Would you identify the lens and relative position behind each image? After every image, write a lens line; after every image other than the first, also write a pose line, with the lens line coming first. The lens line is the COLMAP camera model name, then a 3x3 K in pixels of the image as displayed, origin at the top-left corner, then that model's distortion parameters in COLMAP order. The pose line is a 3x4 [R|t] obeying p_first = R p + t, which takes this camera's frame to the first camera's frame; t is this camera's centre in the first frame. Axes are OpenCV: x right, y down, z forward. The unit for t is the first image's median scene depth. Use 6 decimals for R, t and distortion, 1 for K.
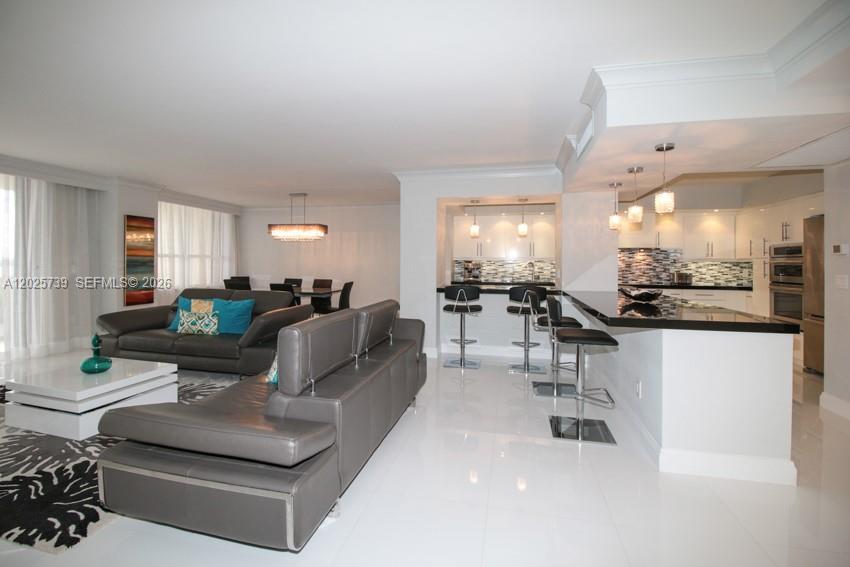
lens RADIAL K [[391.9, 0, 405.0], [0, 391.9, 255.6], [0, 0, 1]] dist [-0.013893, -0.002719]
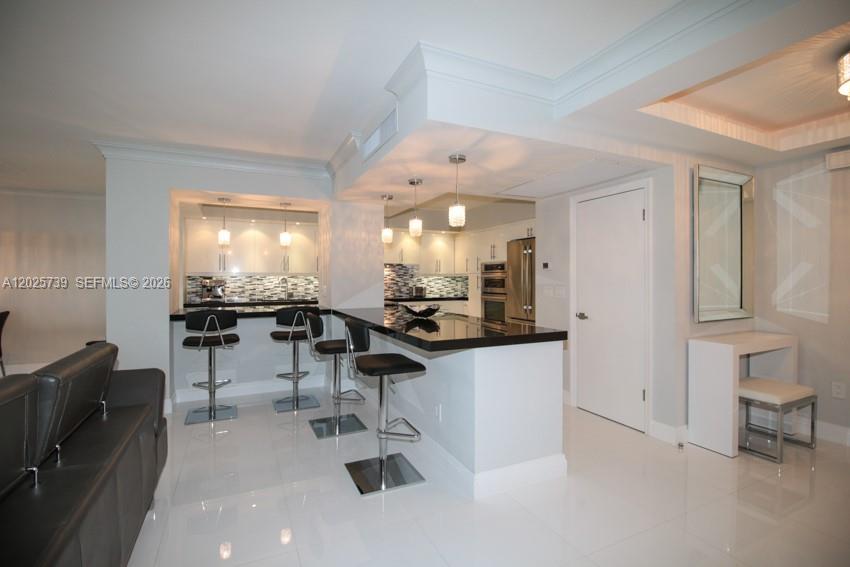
lens RADIAL K [[391.9, 0, 409.1], [0, 391.9, 276.9], [0, 0, 1]] dist [-0.013893, -0.002719]
pose [[0.780355, -0.004687, 0.625320, -0.019817], [-0.003803, 0.999918, 0.012240, 0.003101], [-0.625326, -0.011930, 0.780273, 0.148230]]
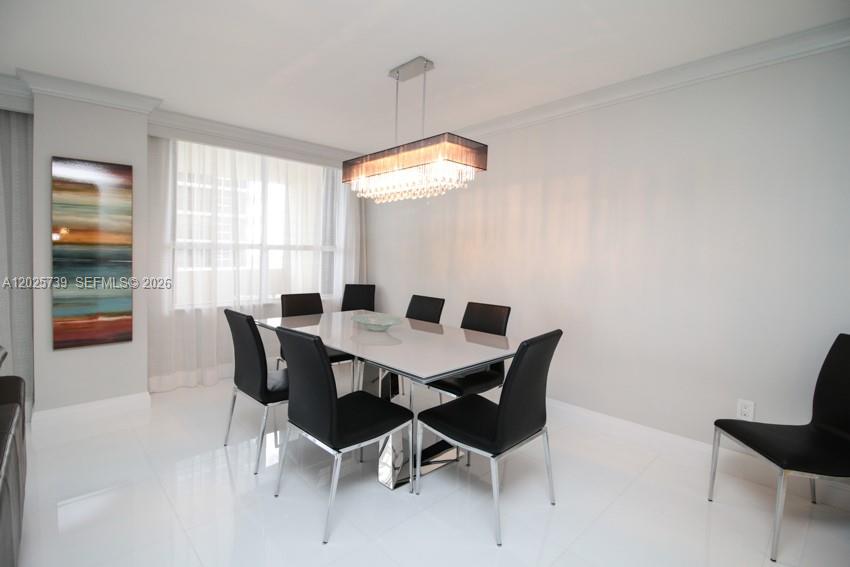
lens RADIAL K [[391.9, 0, 416.3], [0, 391.9, 281.4], [0, 0, 1]] dist [-0.013893, -0.002719]
pose [[0.850169, 0.037806, -0.525150, -0.093385], [-0.000201, 0.997442, 0.071482, 0.014729], [0.526509, -0.060666, 0.848002, 0.860038]]
